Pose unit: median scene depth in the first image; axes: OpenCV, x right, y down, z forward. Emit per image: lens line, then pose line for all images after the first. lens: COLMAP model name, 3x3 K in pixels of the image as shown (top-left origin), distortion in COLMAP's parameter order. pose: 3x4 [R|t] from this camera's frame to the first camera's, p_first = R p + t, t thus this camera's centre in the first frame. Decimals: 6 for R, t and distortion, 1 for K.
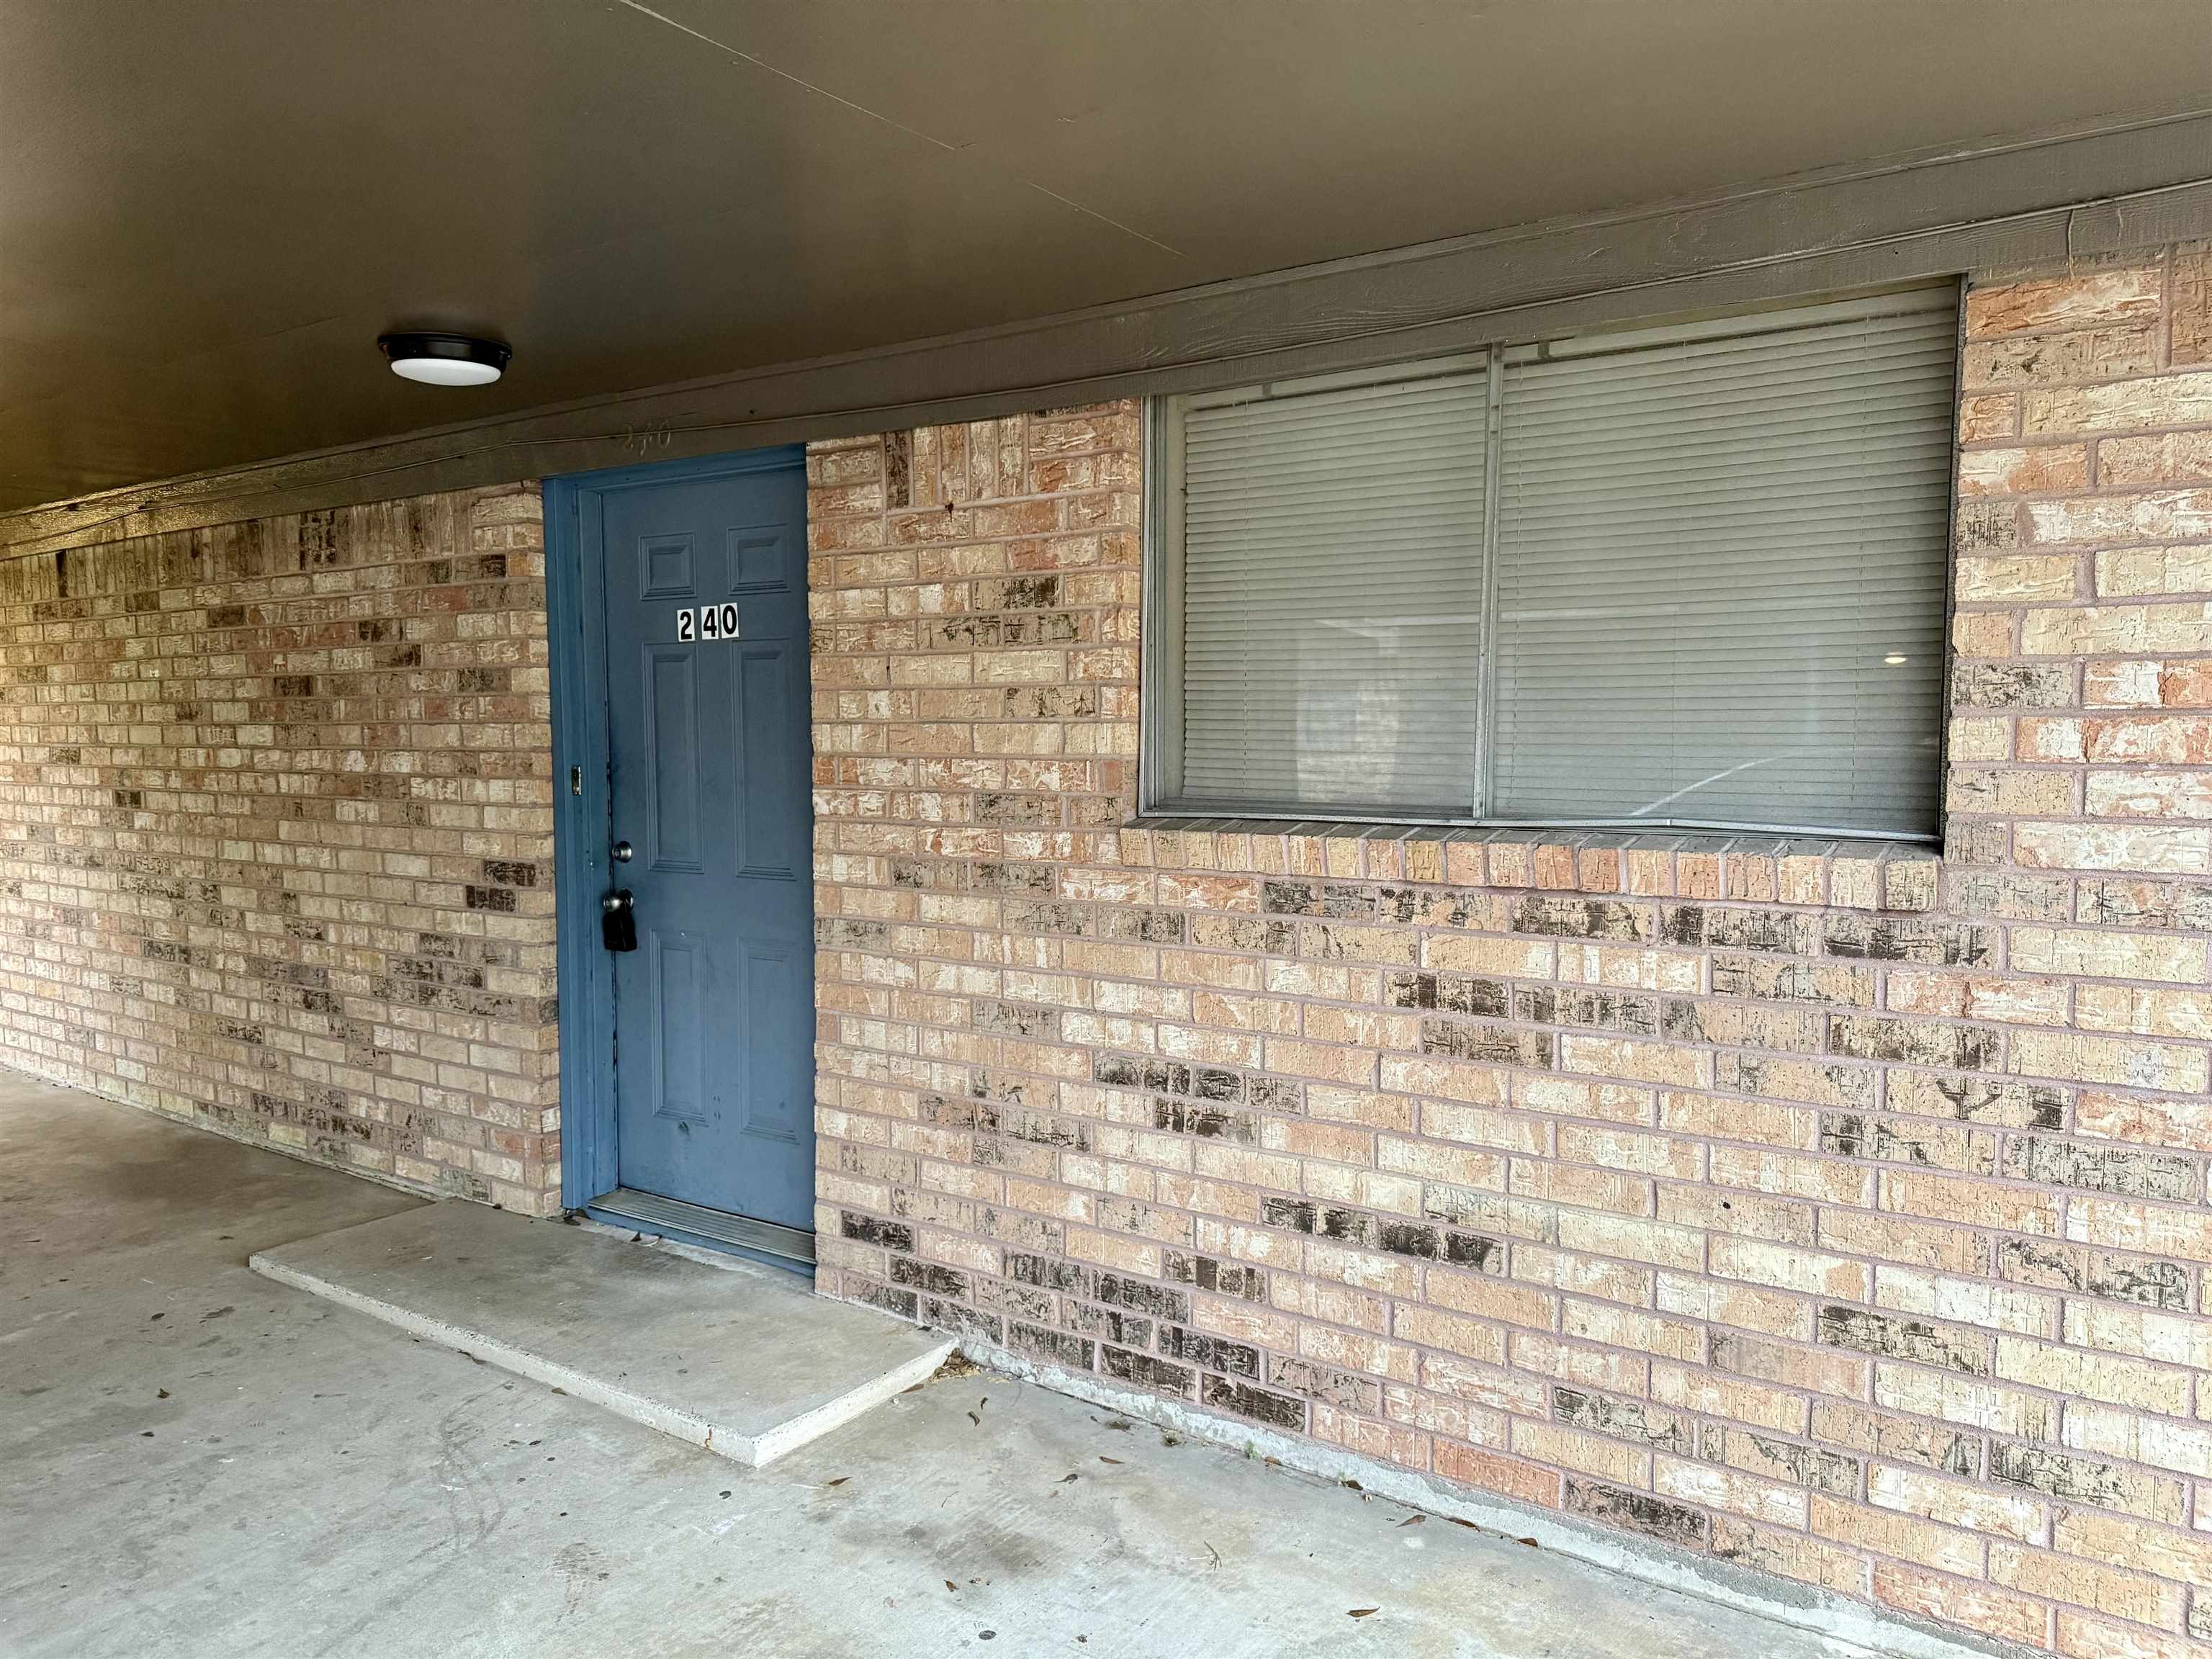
lens RADIAL K [[1561.1, 0, 1105.5], [0, 1561.1, 847.1], [0, 0, 1]] dist [0.003398, -0.021352]
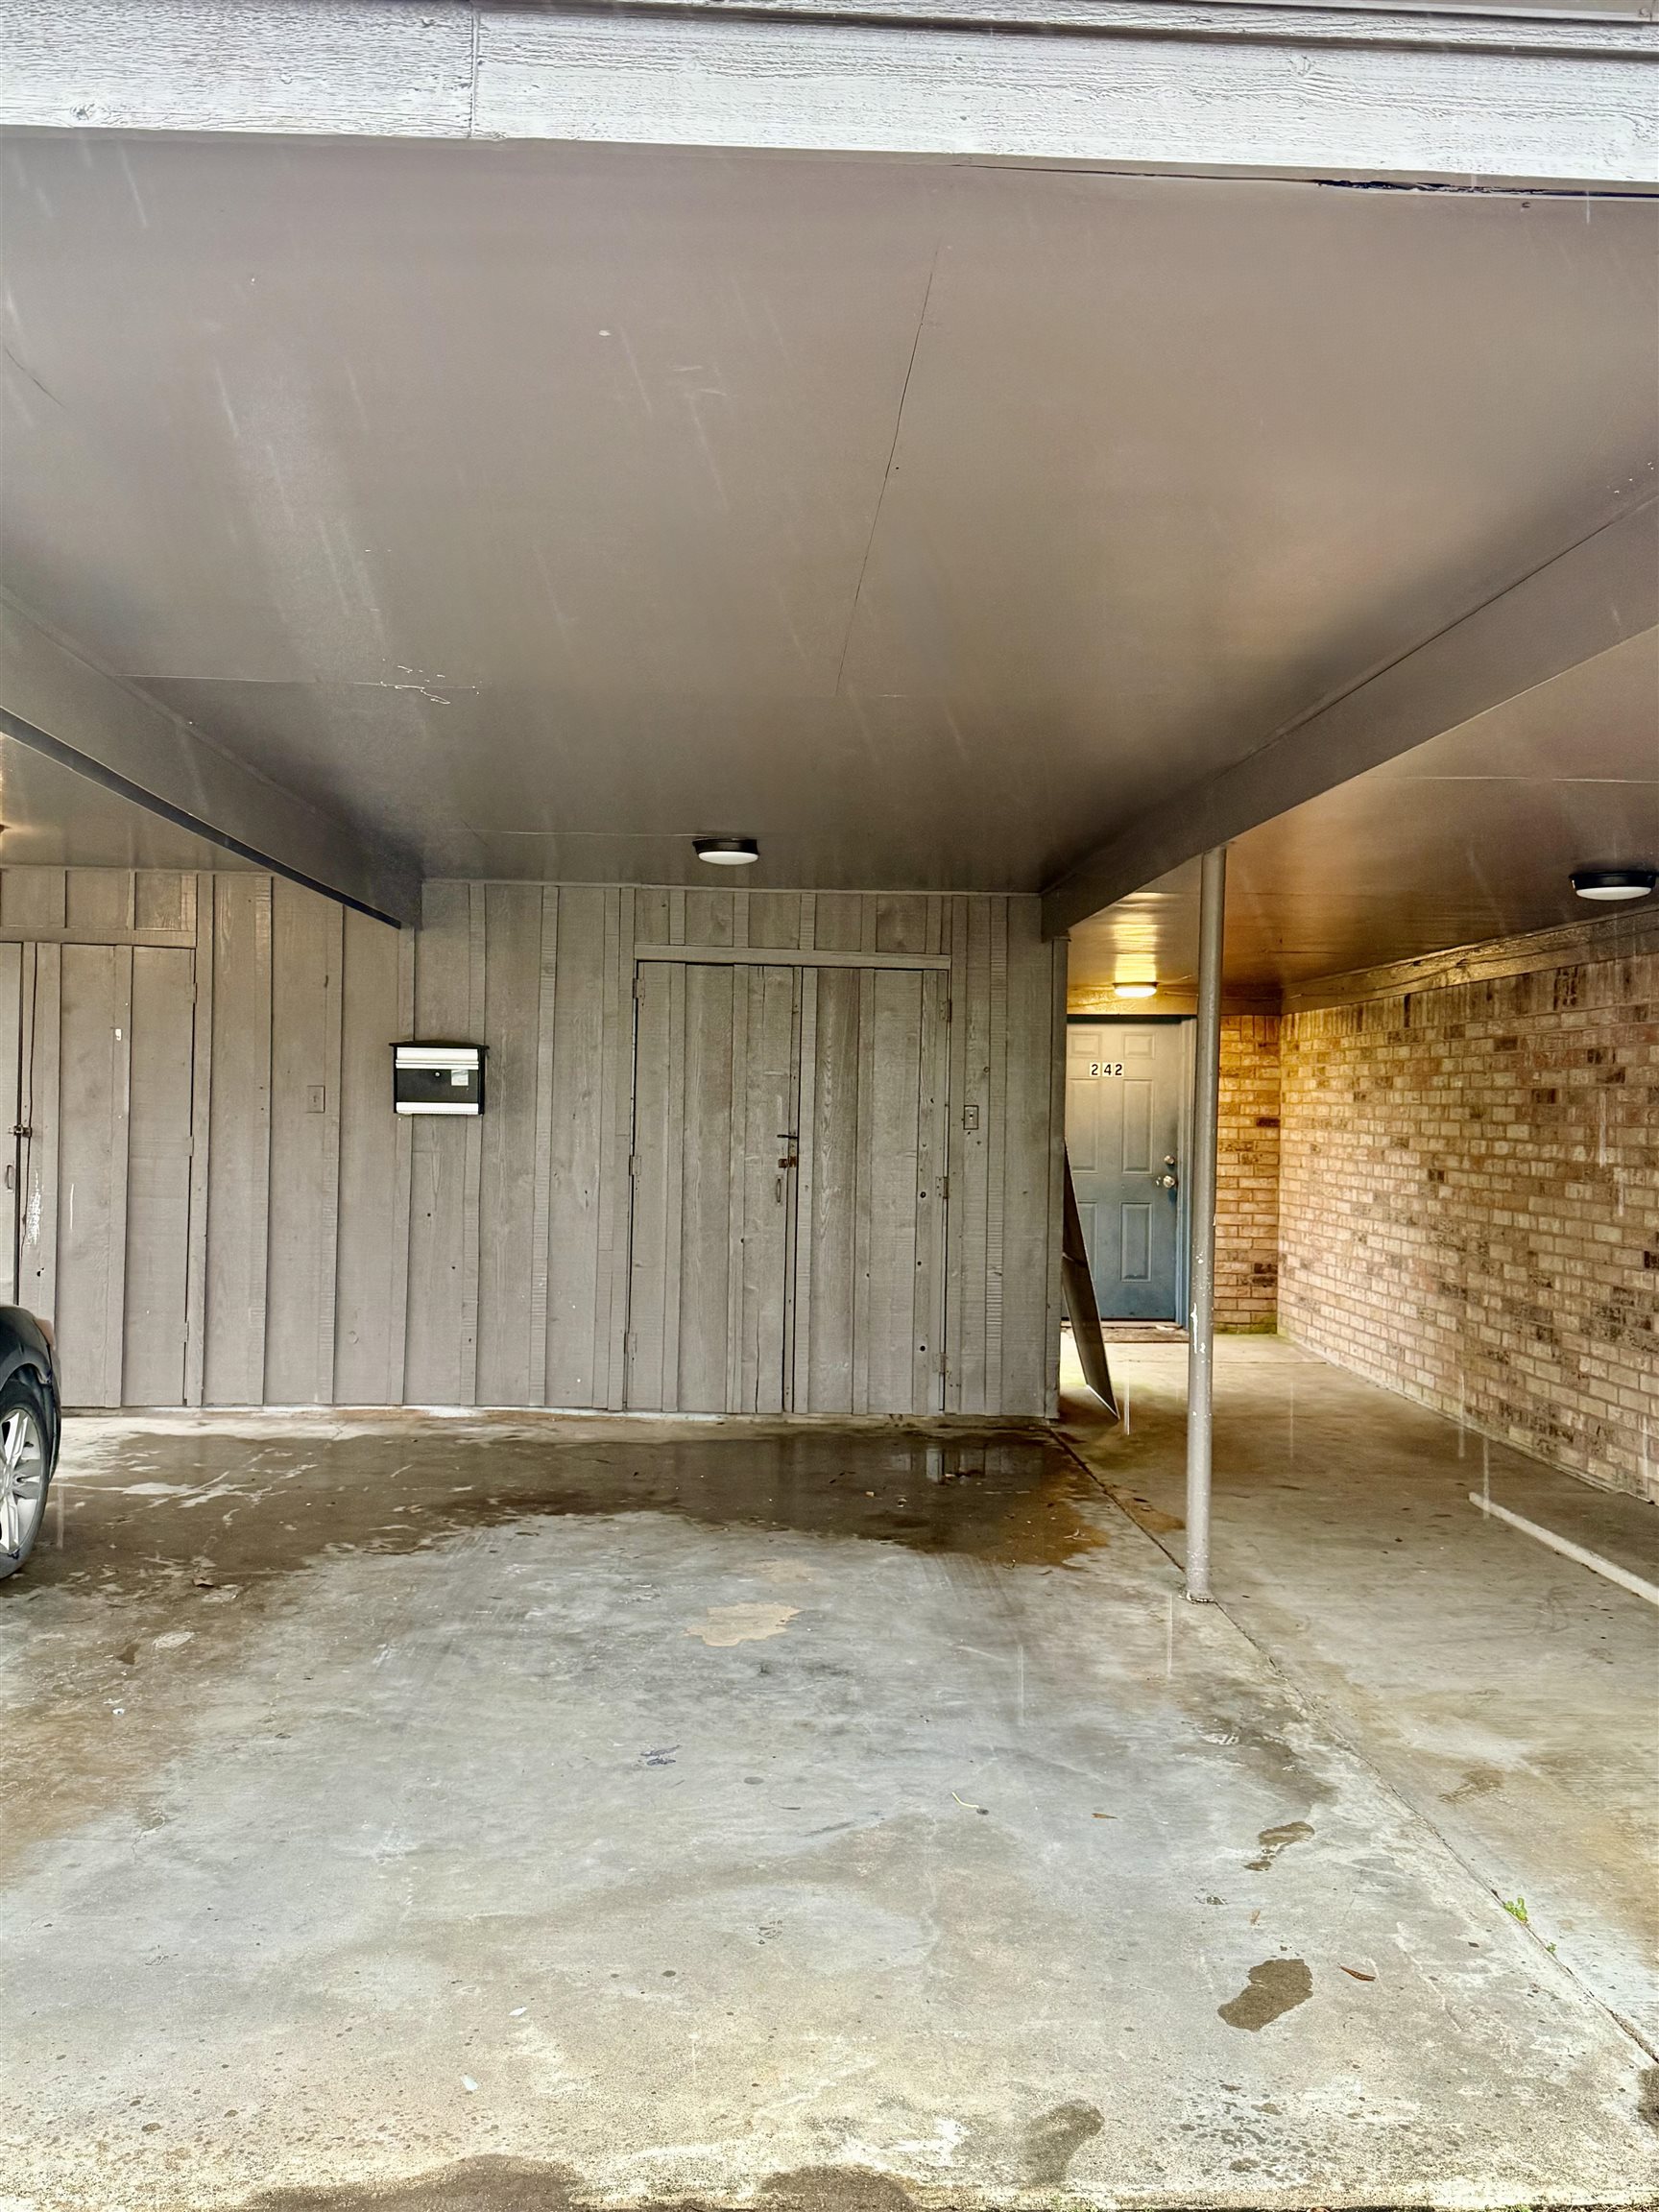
lens RADIAL K [[1867.3, 0, 828.1], [0, 1867.3, 1109.9], [0, 0, 1]] dist [0.013678, -0.004978]
pose [[0.609449, 0.018458, -0.792610, 0.363699], [-0.084585, 0.995537, -0.041854, 0.026768], [0.788300, 0.092551, 0.608291, -0.442447]]
